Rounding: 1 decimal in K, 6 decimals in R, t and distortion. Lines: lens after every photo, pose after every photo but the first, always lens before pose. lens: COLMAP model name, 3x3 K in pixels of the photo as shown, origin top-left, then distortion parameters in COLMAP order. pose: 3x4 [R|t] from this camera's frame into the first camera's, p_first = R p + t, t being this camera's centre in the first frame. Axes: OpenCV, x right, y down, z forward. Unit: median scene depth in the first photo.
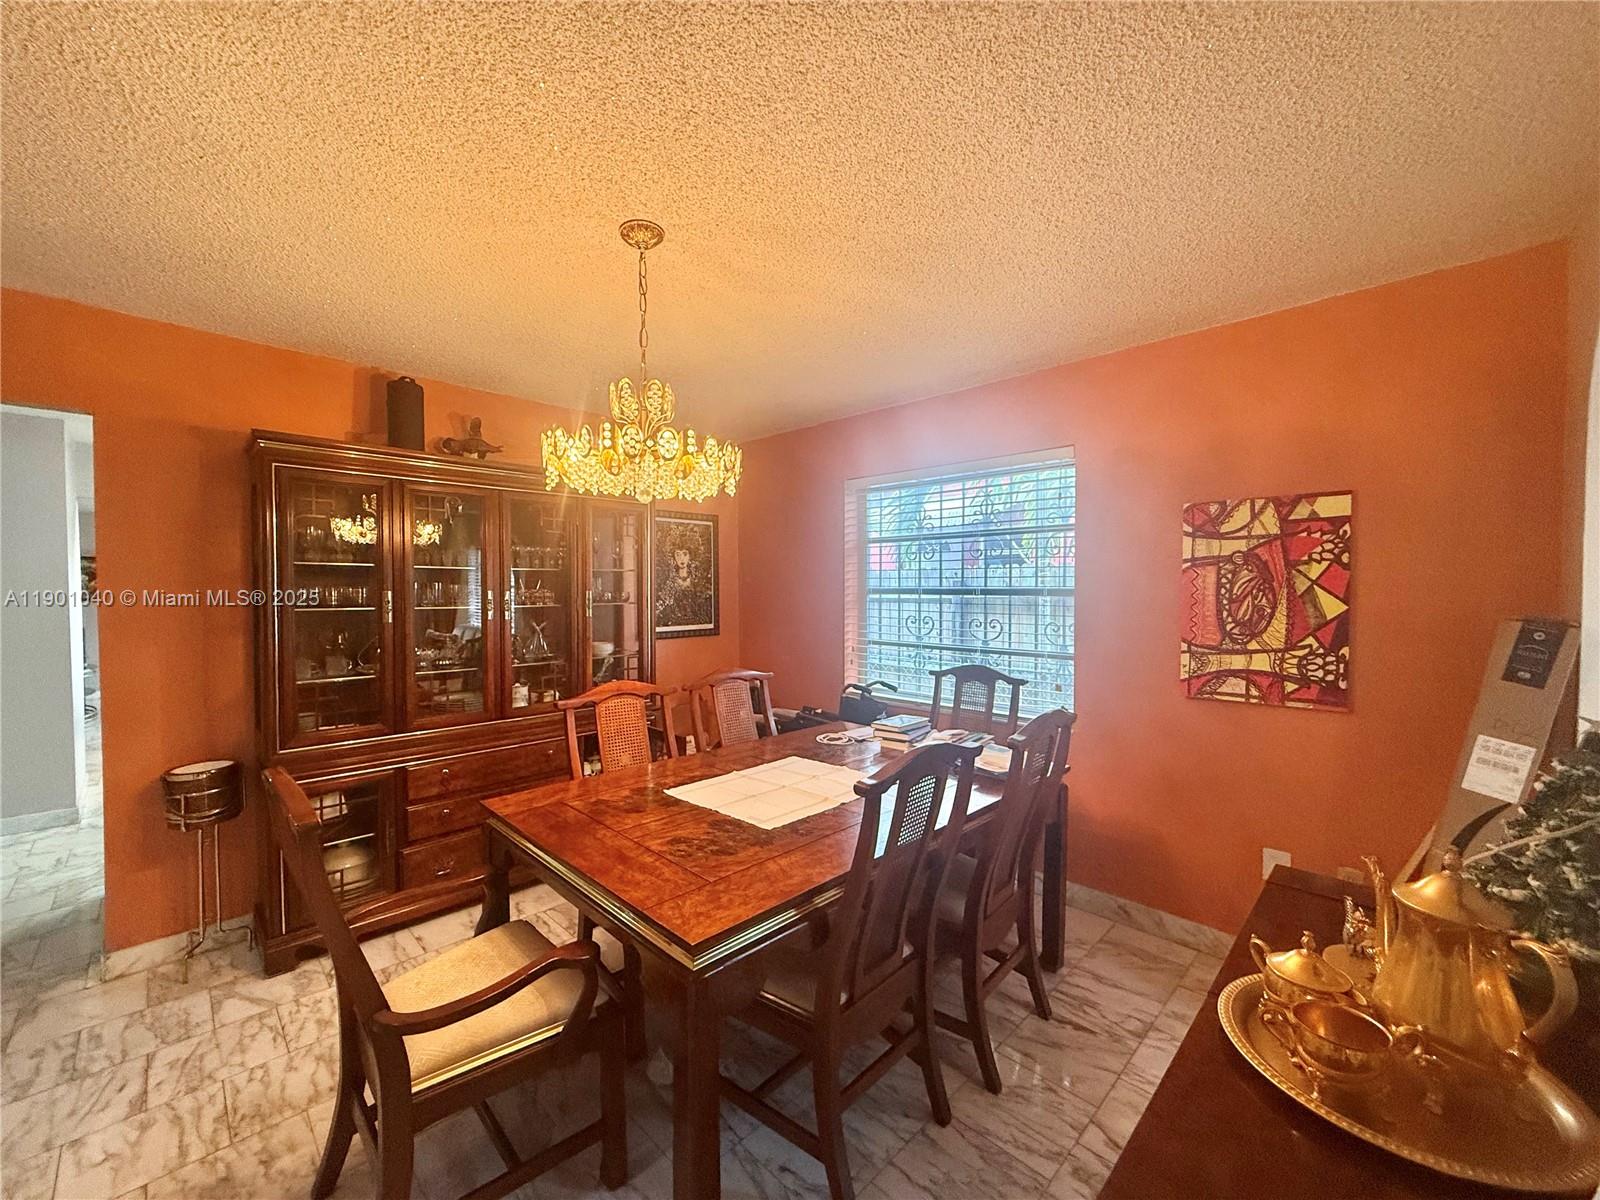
lens RADIAL K [[642.2, 0, 803.0], [0, 642.2, 599.3], [0, 0, 1]] dist [-0.004400, 0.000984]
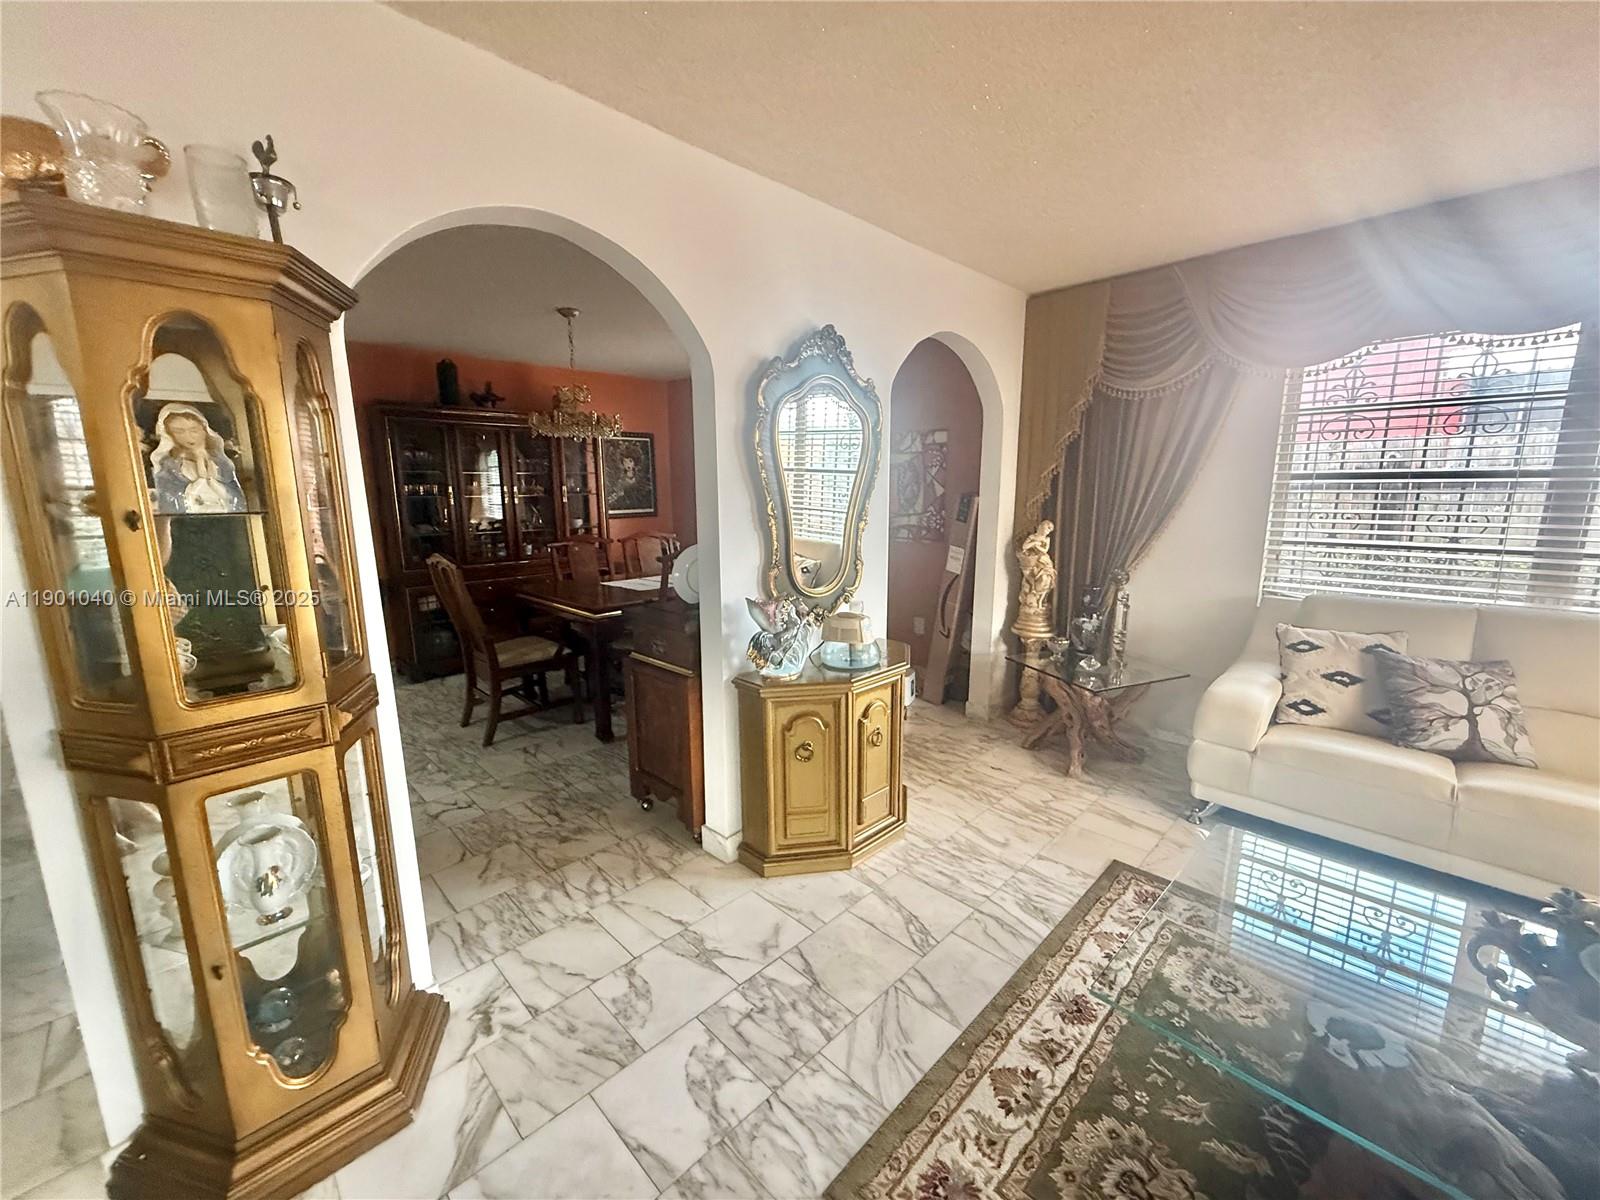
lens RADIAL K [[642.2, 0, 801.9], [0, 642.2, 605.4], [0, 0, 1]] dist [-0.004400, 0.000984]
pose [[0.999957, -0.007009, -0.006005, 0.299262], [0.007906, 0.986203, 0.165350, 0.022508], [0.004763, -0.165390, 0.986217, -0.709523]]
